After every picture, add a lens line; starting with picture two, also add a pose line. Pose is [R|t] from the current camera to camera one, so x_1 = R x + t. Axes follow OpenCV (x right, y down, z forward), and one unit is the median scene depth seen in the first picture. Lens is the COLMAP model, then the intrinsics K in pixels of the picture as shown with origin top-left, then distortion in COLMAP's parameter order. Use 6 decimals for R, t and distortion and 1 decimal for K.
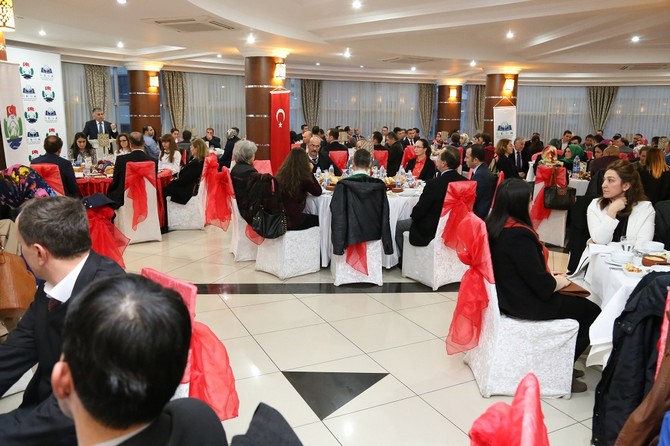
lens RADIAL K [[553.7, 0, 335.0], [0, 553.7, 223.0], [0, 0, 1]] dist [-0.009764, -0.003066]
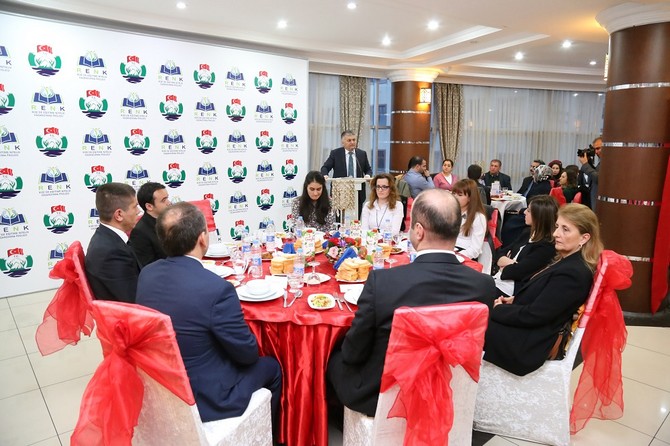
lens RADIAL K [[486.6, 0, 335.0], [0, 486.6, 223.0], [0, 0, 1]] dist [-0.117137, 0.093291]
pose [[0.901212, 0.067383, -0.428109, -0.171297], [-0.078141, 0.996913, -0.007583, -0.084143], [0.426277, 0.040287, 0.903695, 0.431657]]
